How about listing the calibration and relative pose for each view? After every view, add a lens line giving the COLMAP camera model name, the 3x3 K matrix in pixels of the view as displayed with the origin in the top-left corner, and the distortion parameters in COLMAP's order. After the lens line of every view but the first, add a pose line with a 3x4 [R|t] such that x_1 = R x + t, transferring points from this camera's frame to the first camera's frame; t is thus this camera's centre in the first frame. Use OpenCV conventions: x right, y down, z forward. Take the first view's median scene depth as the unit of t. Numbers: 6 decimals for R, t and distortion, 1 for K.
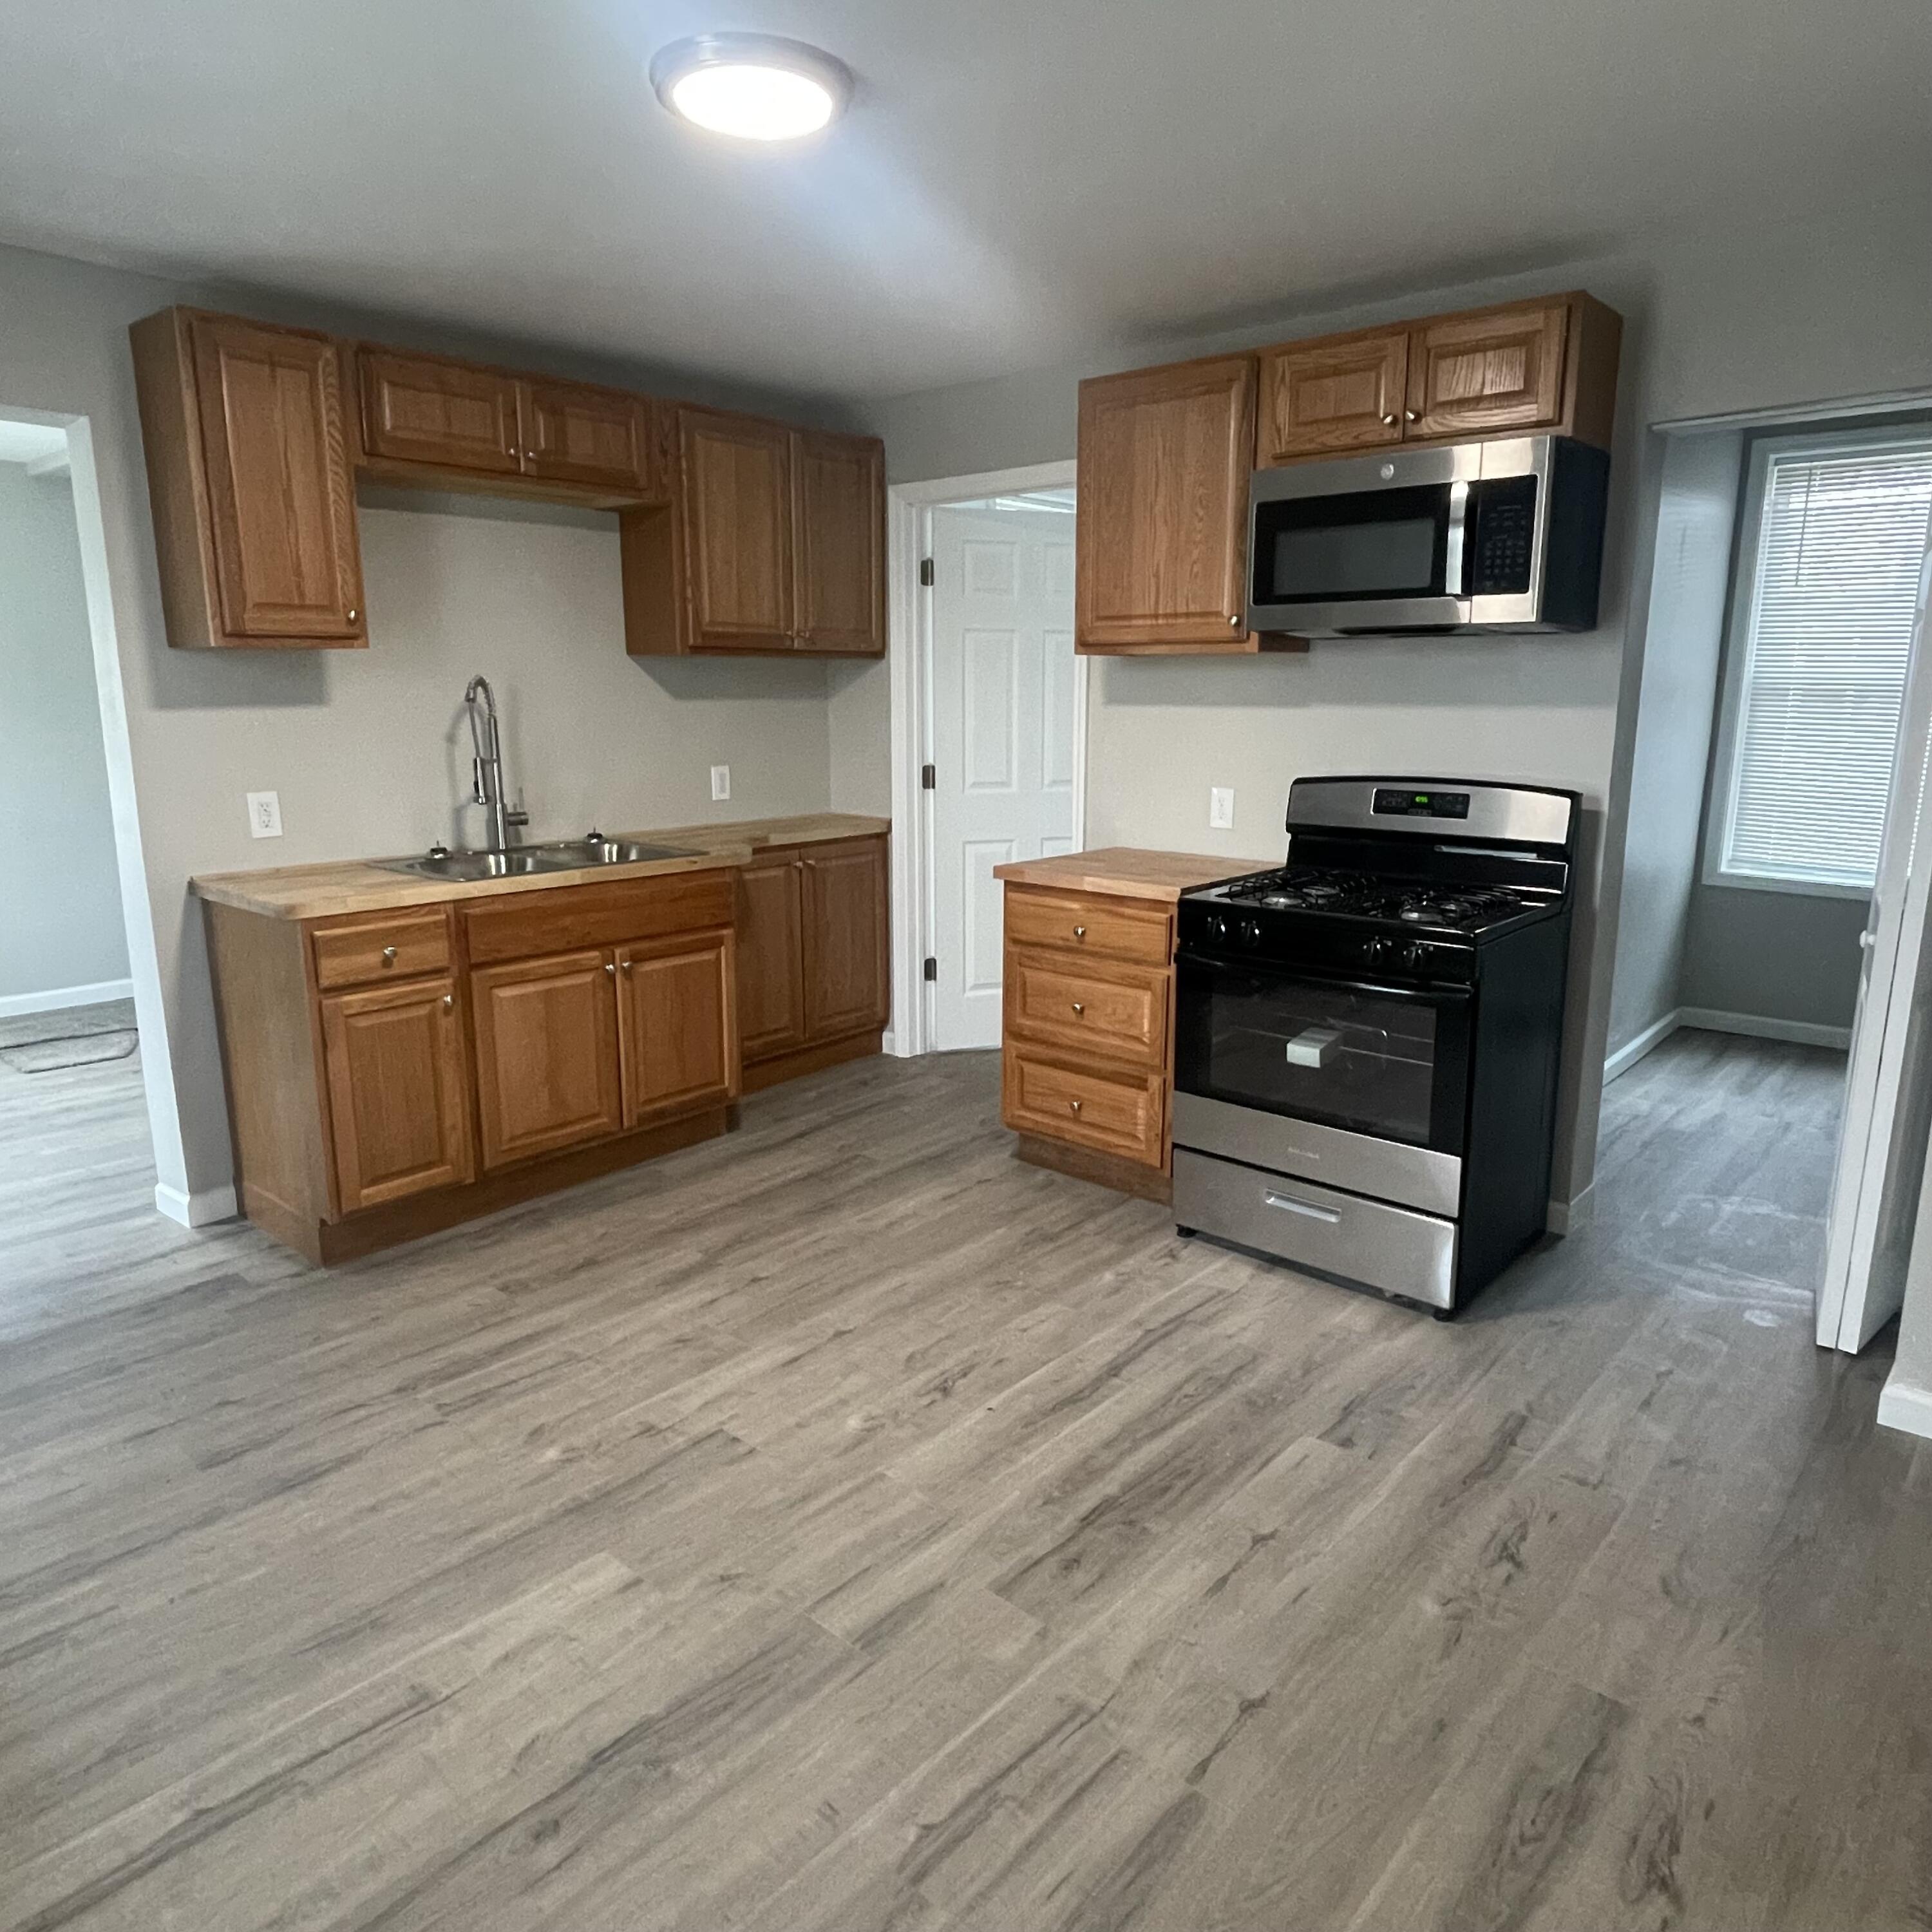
lens RADIAL K [[1311.0, 0, 966.0], [0, 1311.0, 966.0], [0, 0, 1]] dist [0.036653, -0.032242]
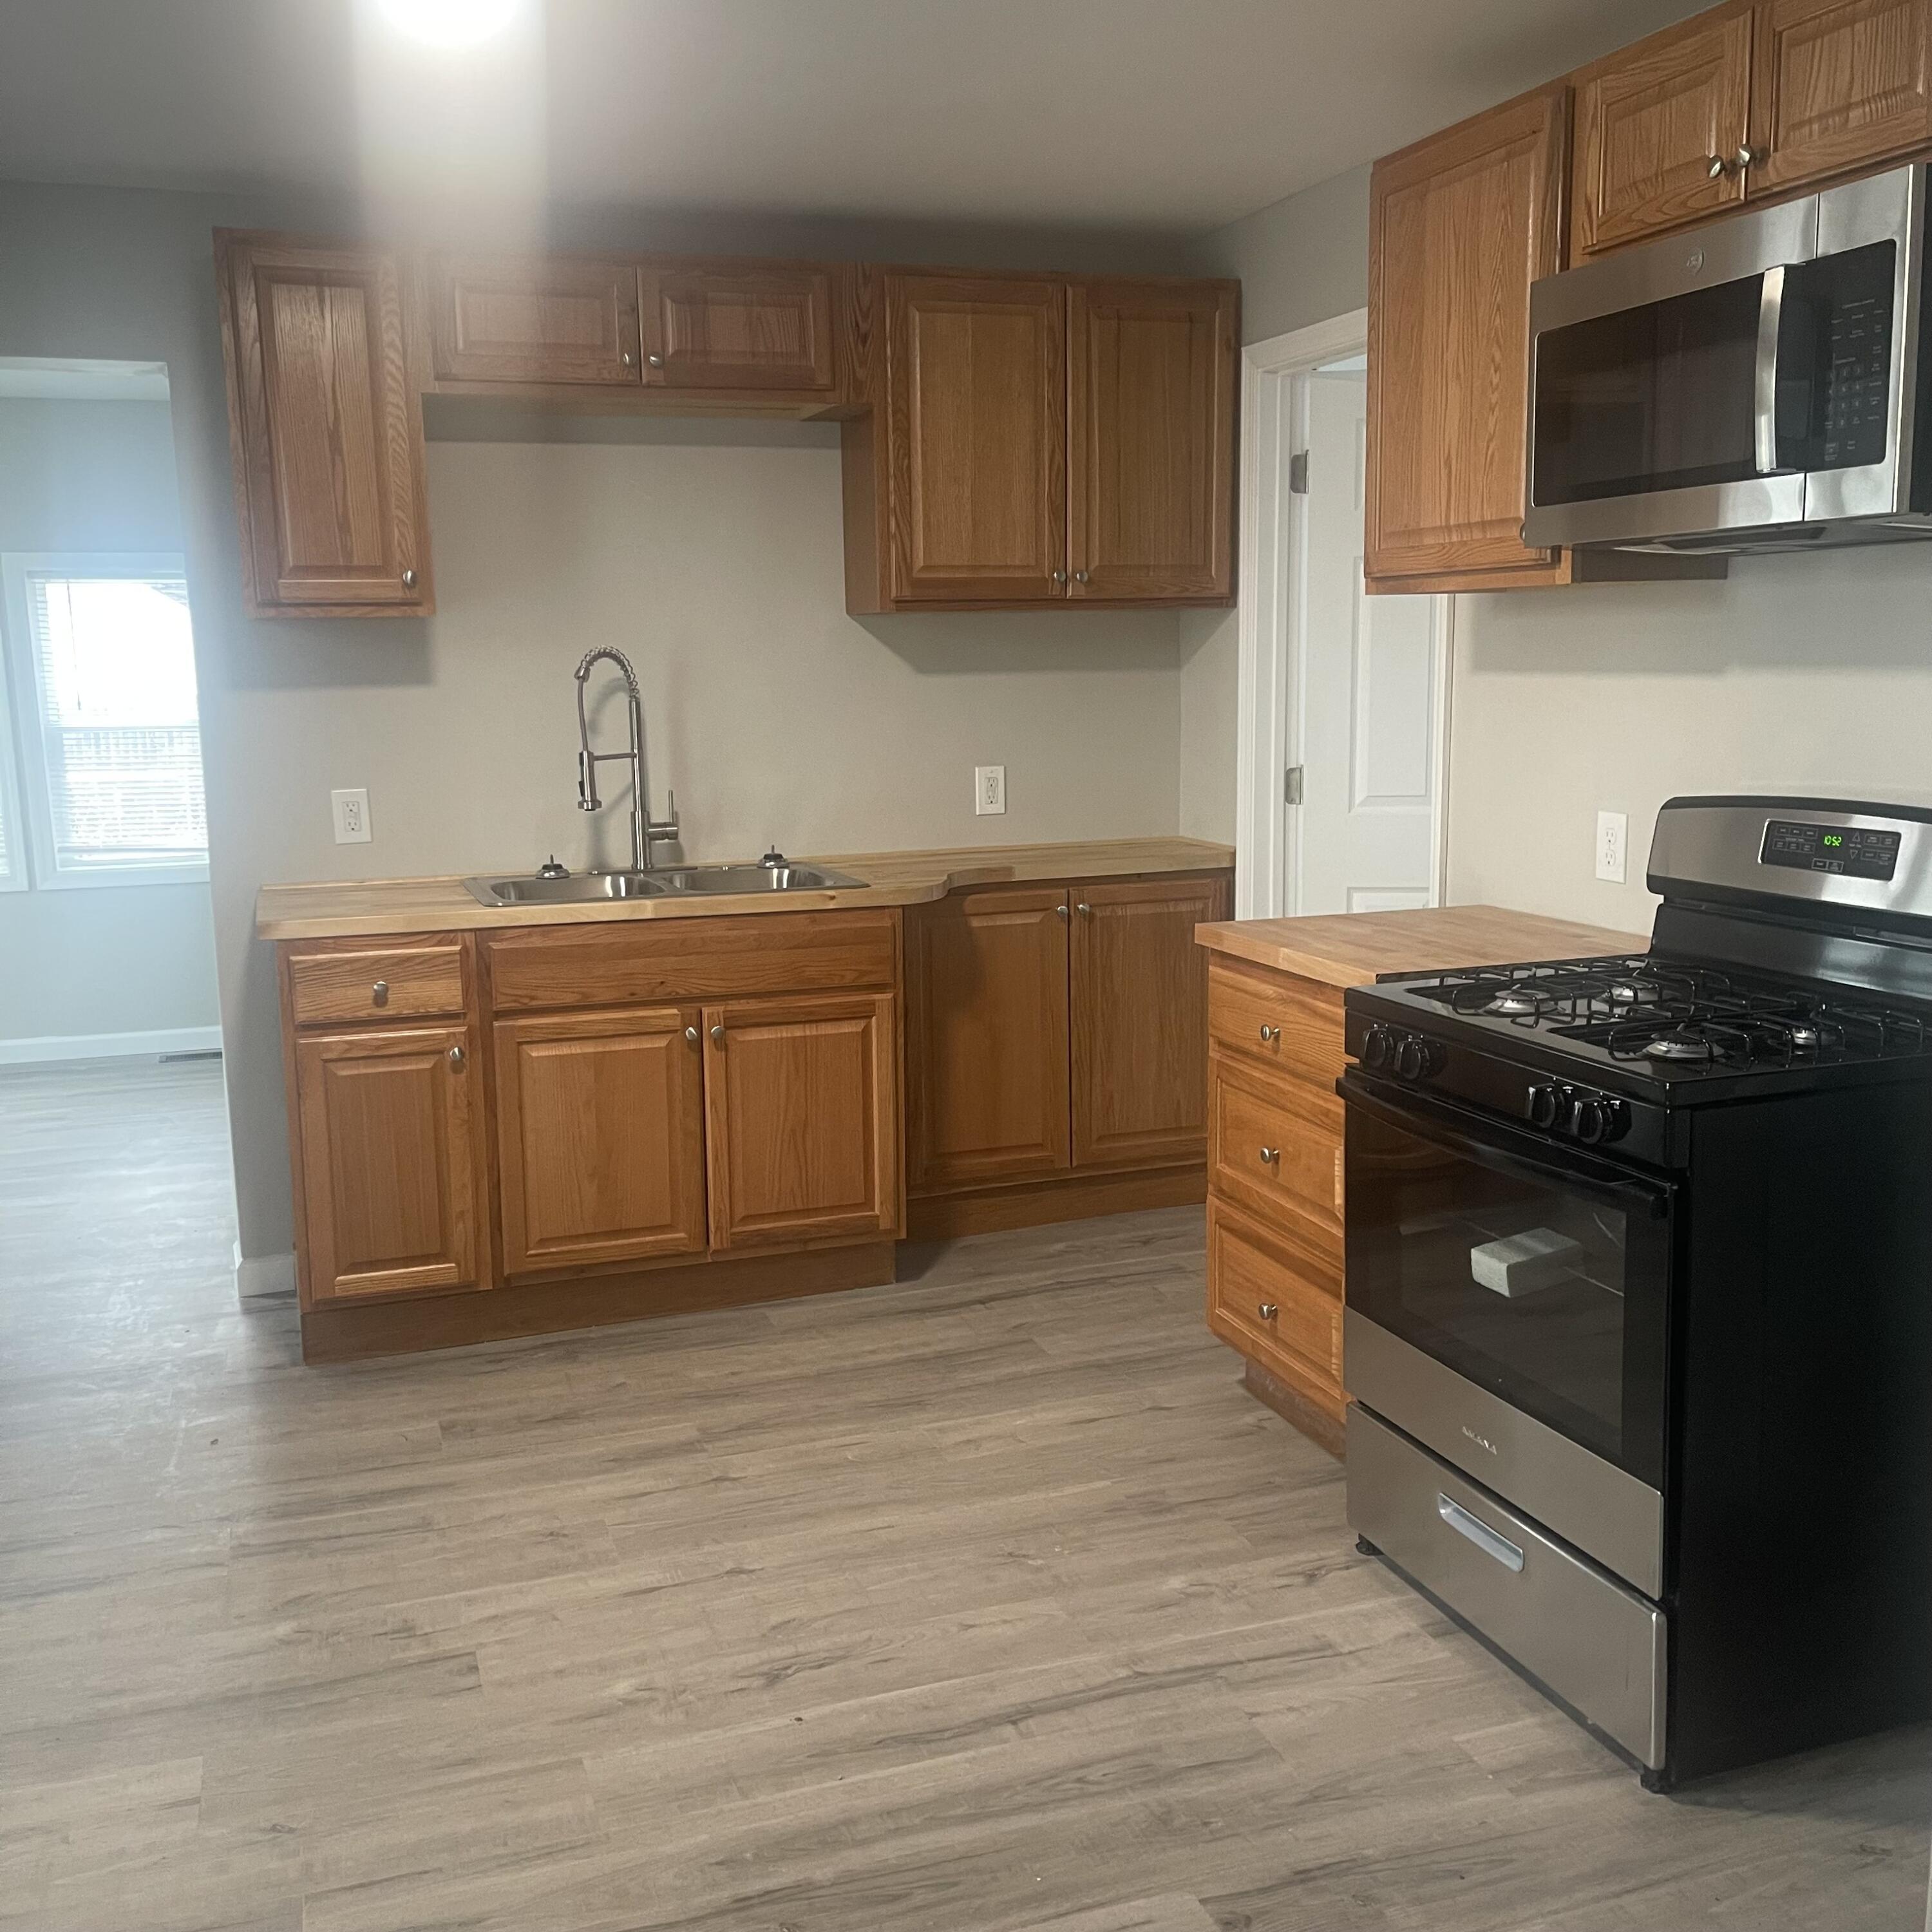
lens RADIAL K [[1953.4, 0, 965.3], [0, 1953.4, 996.1], [0, 0, 1]] dist [0.058677, -0.037105]
pose [[0.868698, 0.071116, -0.490211, 0.423268], [-0.088003, 0.996054, -0.011450, -0.020581], [0.487463, 0.053086, 0.871529, 0.110047]]
